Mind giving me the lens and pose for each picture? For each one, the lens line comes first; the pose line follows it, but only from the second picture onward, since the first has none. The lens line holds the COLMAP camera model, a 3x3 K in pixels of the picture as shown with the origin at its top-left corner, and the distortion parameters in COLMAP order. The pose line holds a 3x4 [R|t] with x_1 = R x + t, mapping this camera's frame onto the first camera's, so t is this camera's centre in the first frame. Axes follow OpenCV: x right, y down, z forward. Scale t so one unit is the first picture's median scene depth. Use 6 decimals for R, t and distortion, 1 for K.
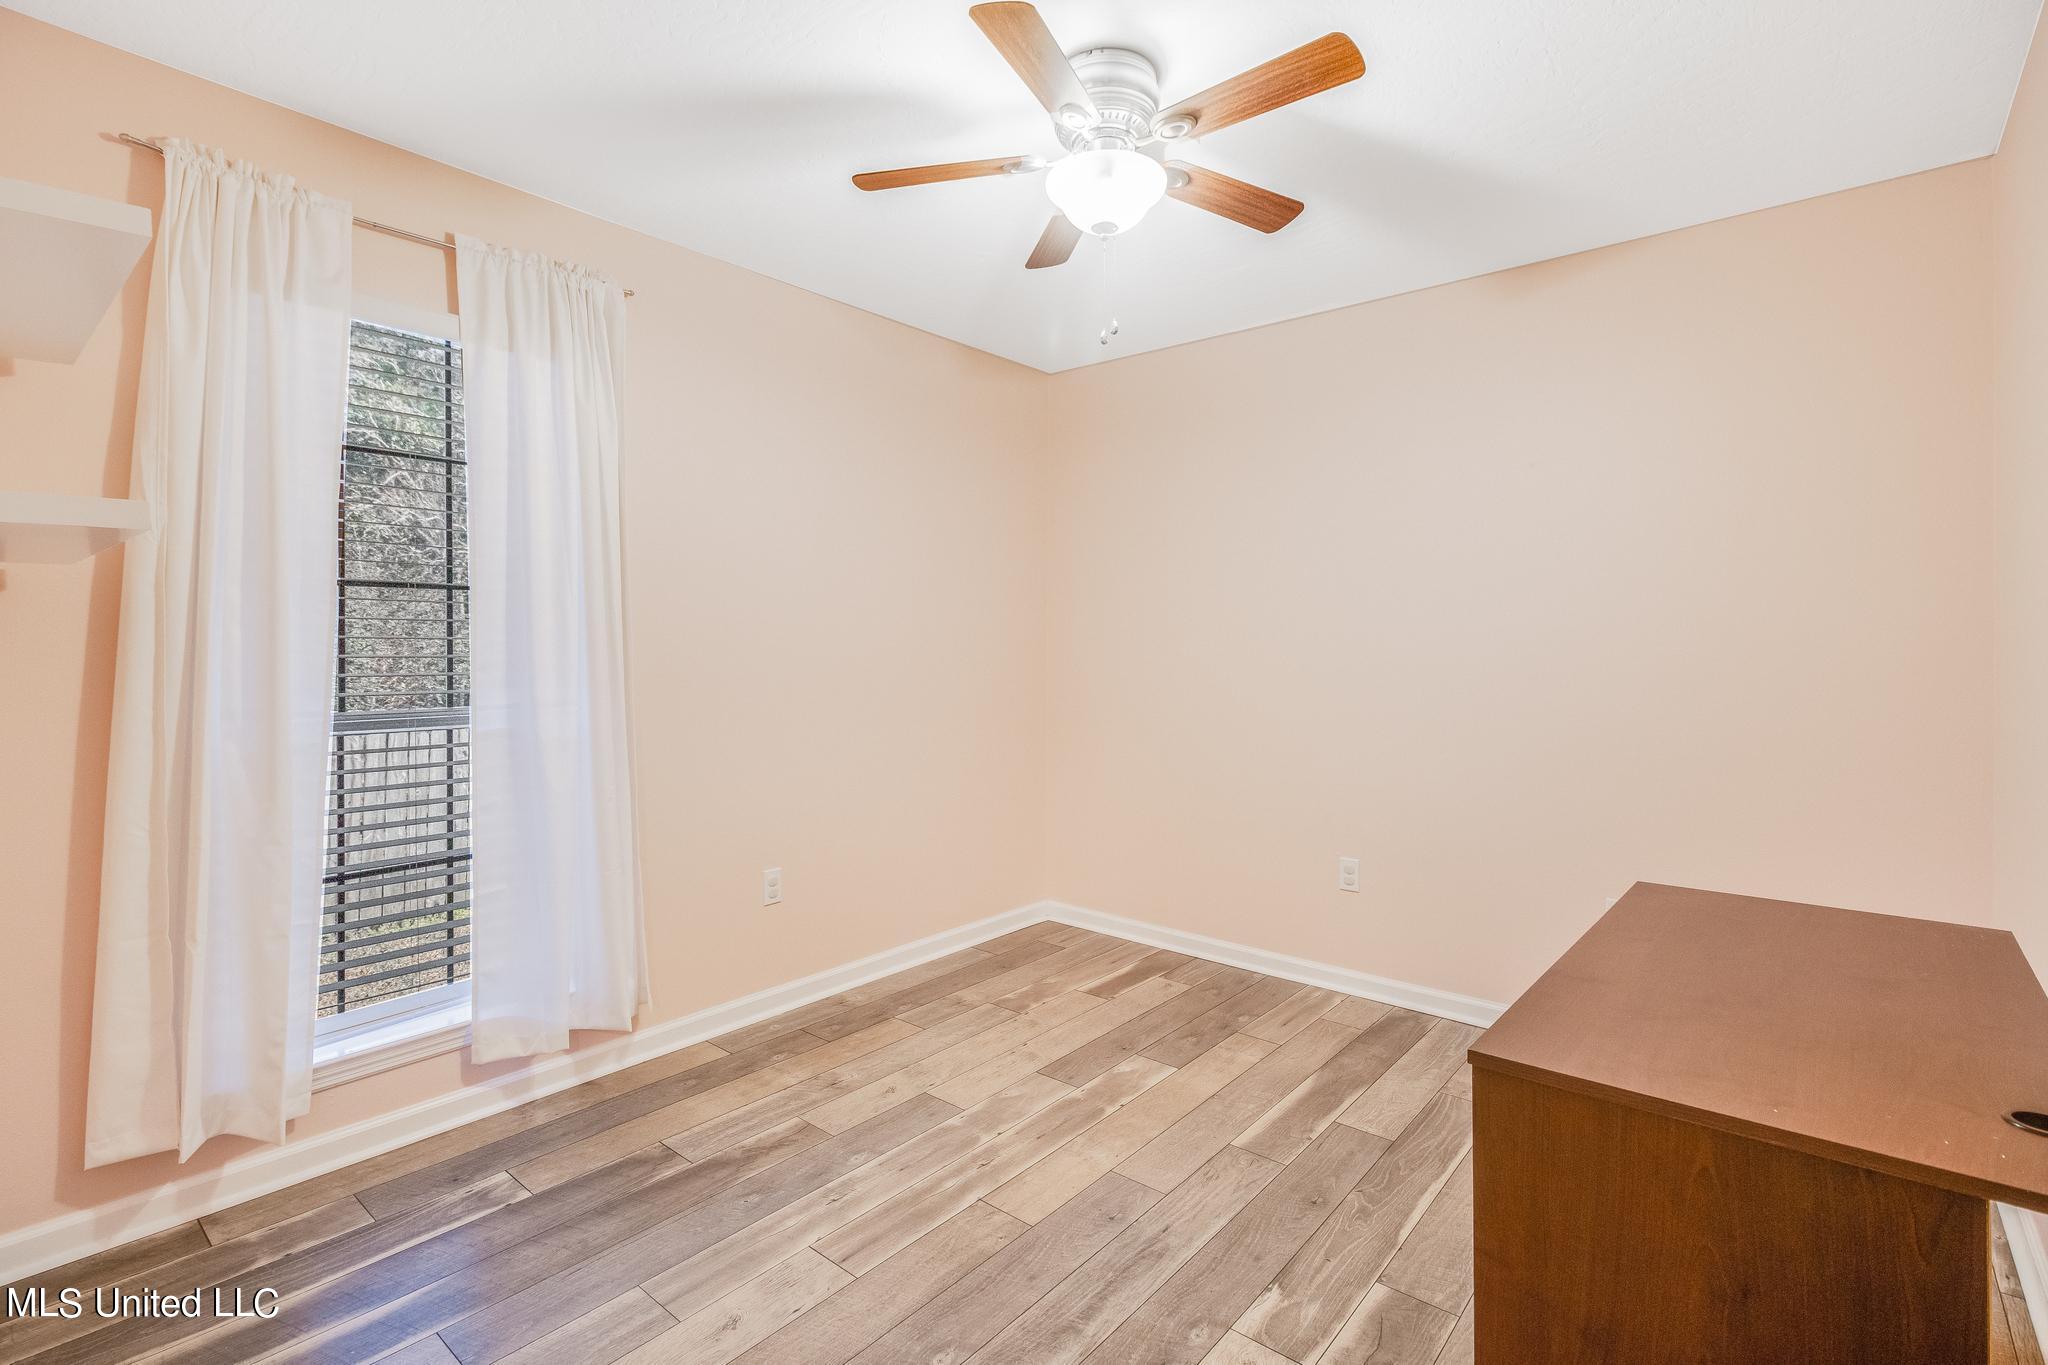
lens RADIAL K [[971.8, 0, 1023.2], [0, 971.8, 672.7], [0, 0, 1]] dist [-0.000440, -0.007270]
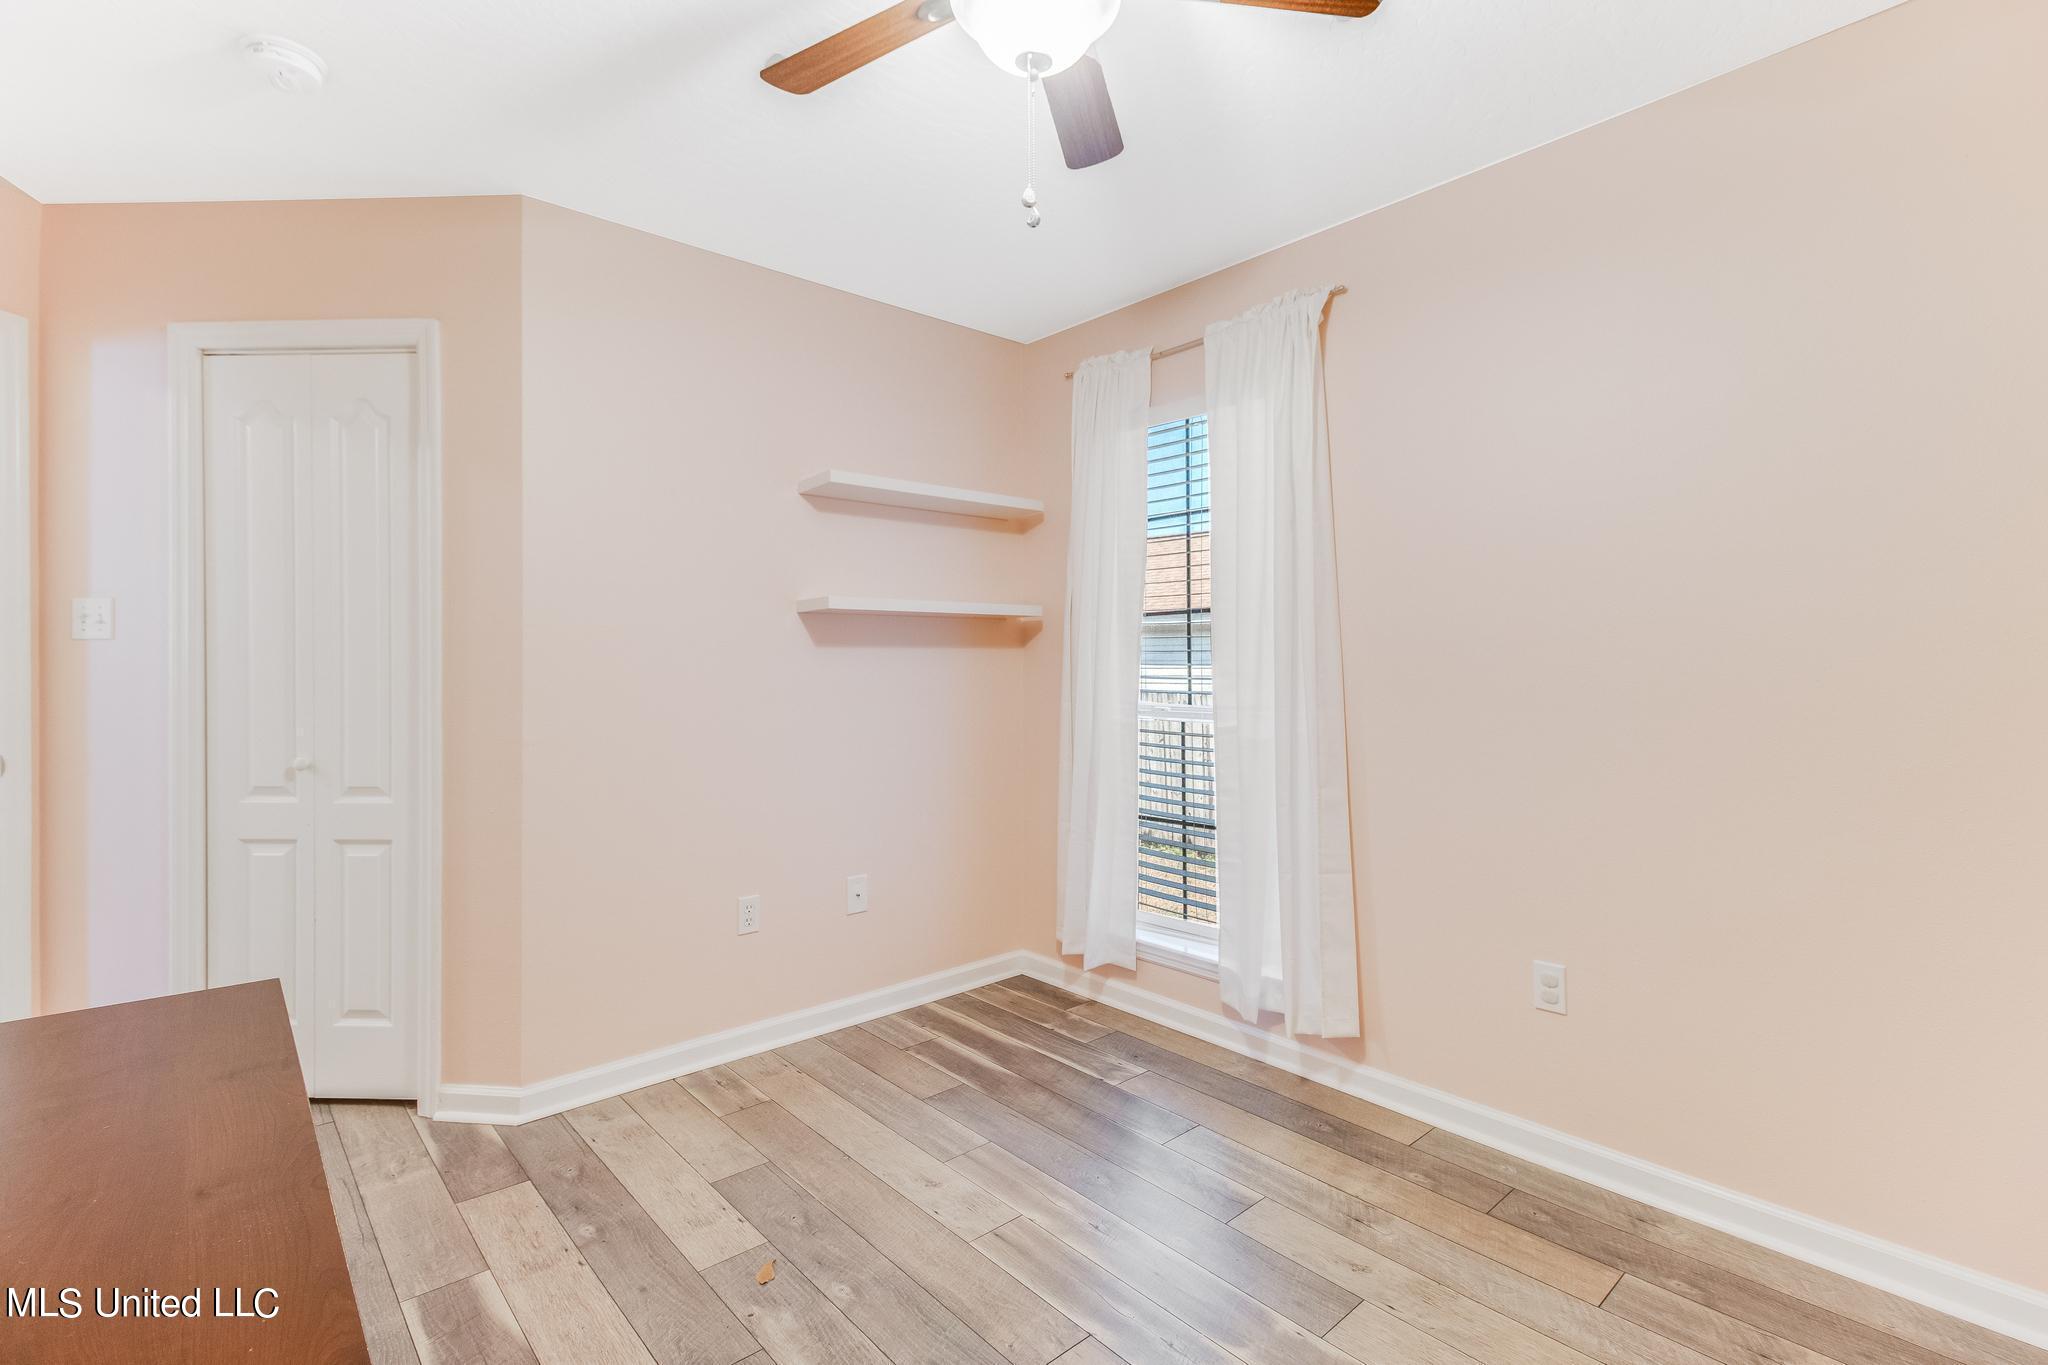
lens RADIAL K [[971.8, 0, 1023.0], [0, 971.8, 671.1], [0, 0, 1]] dist [-0.000440, -0.007270]
pose [[-0.169368, 0.010056, -0.985502, 0.716590], [-0.028504, 0.999480, 0.015097, -0.022083], [0.985141, 0.030647, -0.168994, 1.004660]]
